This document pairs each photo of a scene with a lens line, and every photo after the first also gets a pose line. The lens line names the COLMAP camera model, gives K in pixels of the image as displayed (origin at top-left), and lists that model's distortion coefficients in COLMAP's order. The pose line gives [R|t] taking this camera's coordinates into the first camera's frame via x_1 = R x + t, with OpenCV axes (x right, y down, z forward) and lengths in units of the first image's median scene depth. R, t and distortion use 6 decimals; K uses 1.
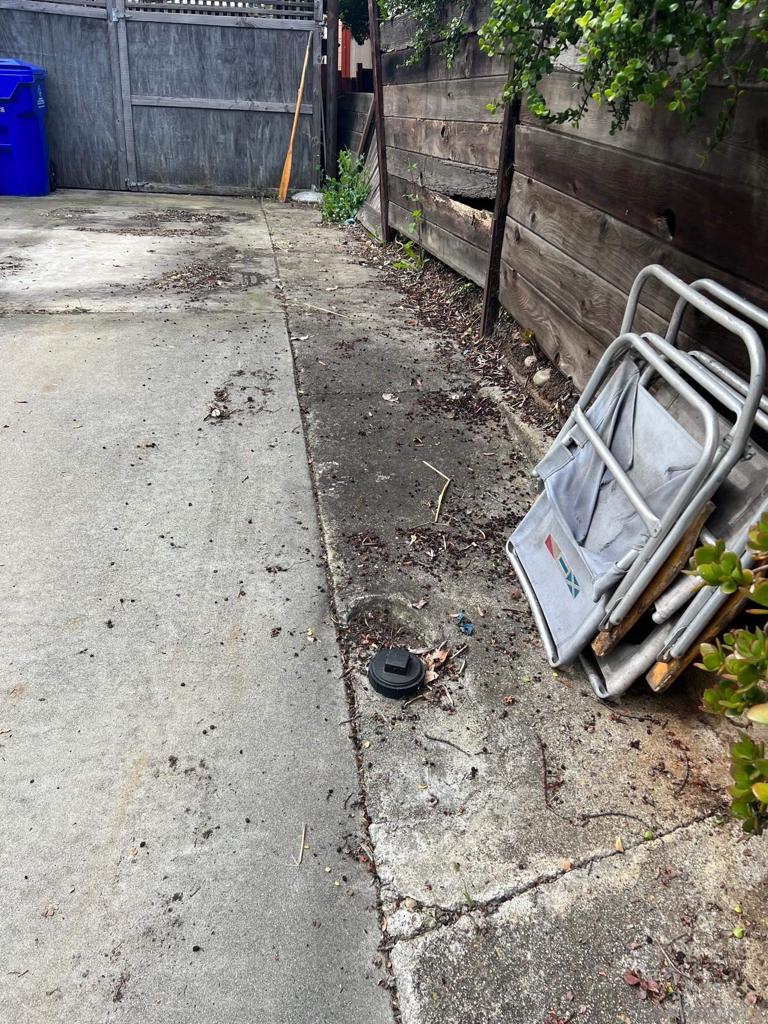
lens RADIAL K [[760.8, 0, 384.0], [0, 760.8, 512.0], [0, 0, 1]] dist [0.060164, -0.056492]
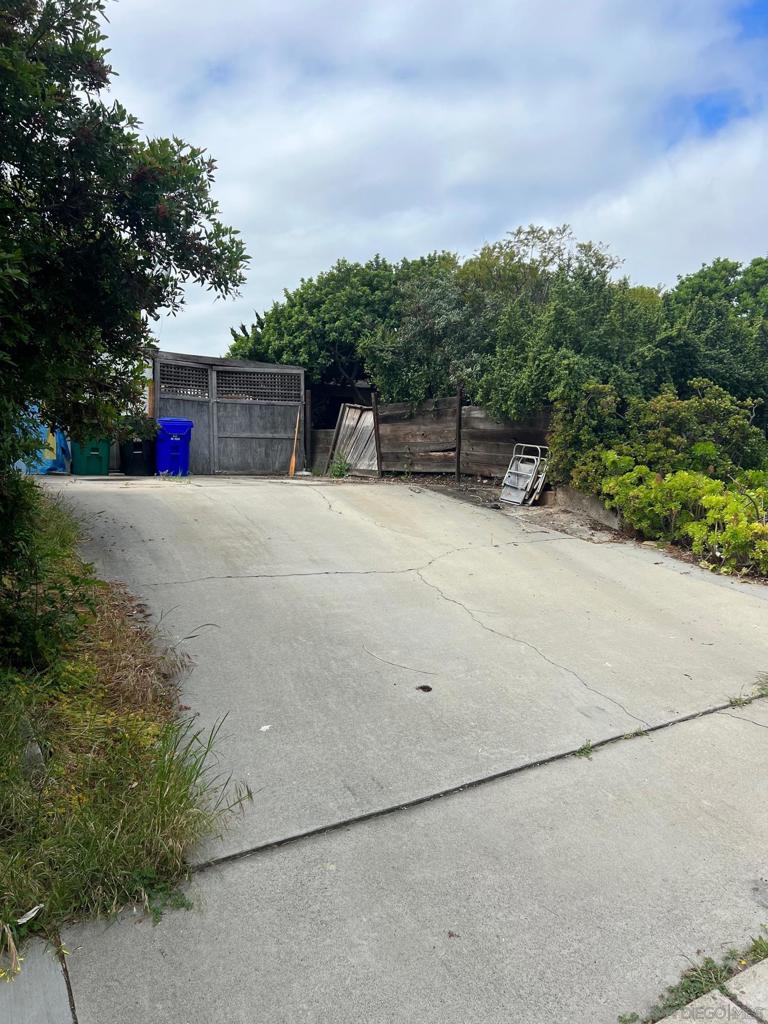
lens RADIAL K [[760.8, 0, 384.0], [0, 760.8, 512.0], [0, 0, 1]] dist [0.060164, -0.056492]
pose [[0.940570, -0.055839, 0.334976, -0.614378], [0.183429, 0.913658, -0.362744, 0.493847], [-0.285799, 0.402631, 0.869602, -0.850071]]
